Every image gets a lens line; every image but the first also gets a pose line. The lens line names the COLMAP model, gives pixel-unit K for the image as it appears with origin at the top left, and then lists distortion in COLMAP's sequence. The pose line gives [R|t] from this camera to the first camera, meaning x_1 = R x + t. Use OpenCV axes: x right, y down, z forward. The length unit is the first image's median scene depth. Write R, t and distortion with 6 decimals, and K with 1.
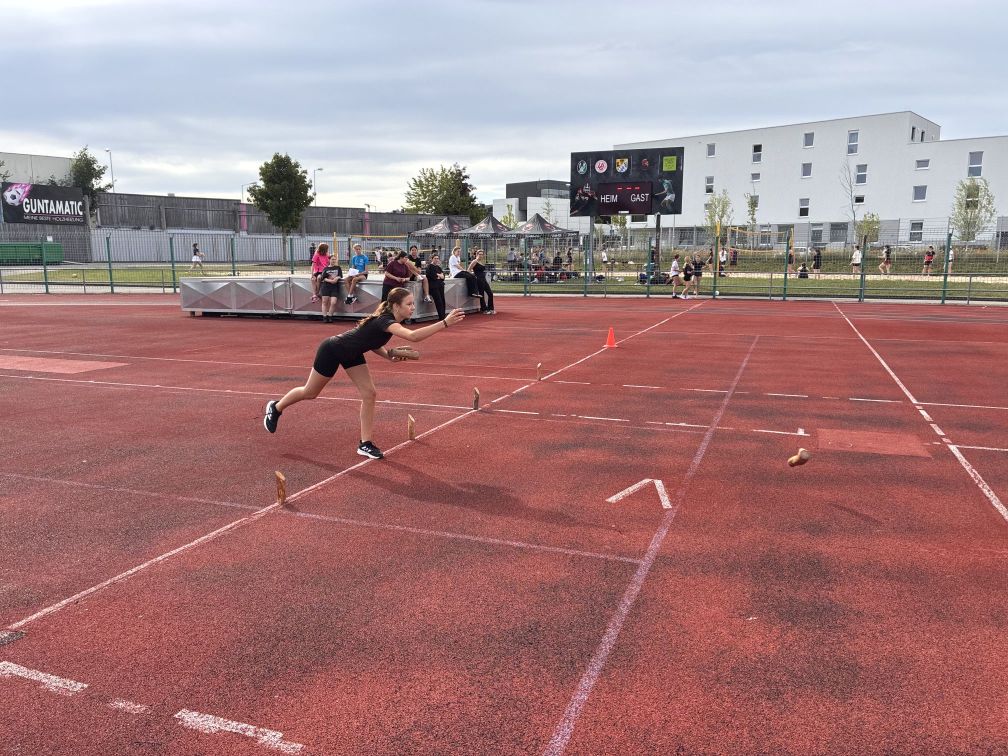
lens RADIAL K [[774.0, 0, 509.2], [0, 774.0, 380.7], [0, 0, 1]] dist [0.030136, -0.028341]
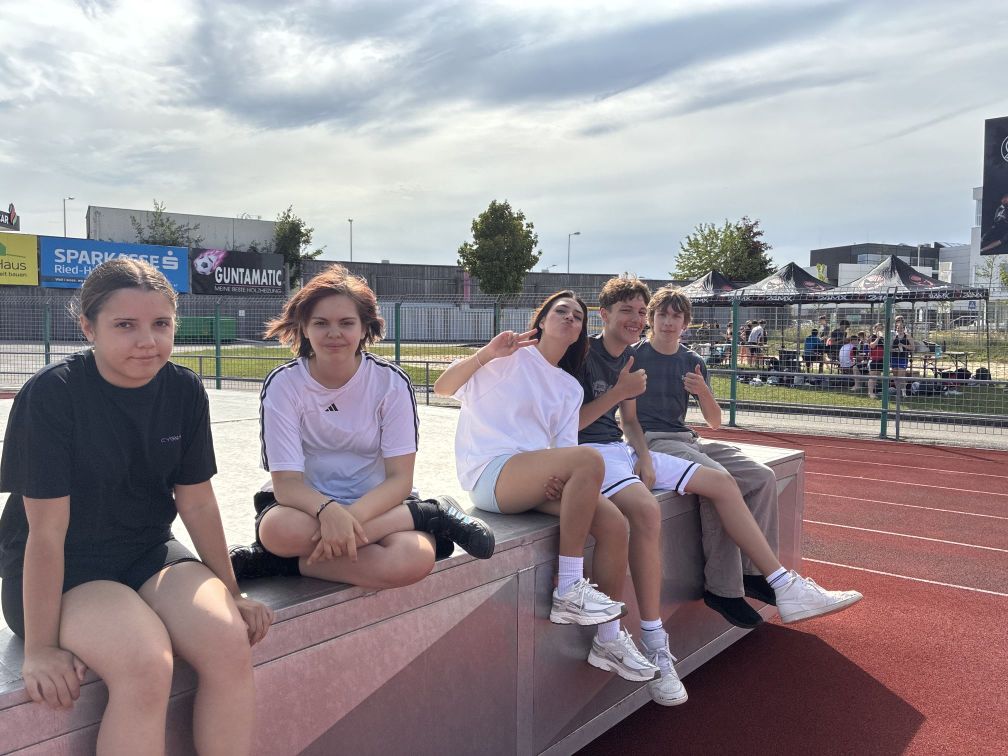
lens RADIAL K [[774.0, 0, 498.6], [0, 774.0, 386.2], [0, 0, 1]] dist [0.030136, -0.028341]
pose [[0.928902, 0.033070, -0.368847, -0.008637], [-0.066533, 0.994702, -0.078372, -0.052236], [0.364301, 0.097340, 0.926180, 0.310972]]
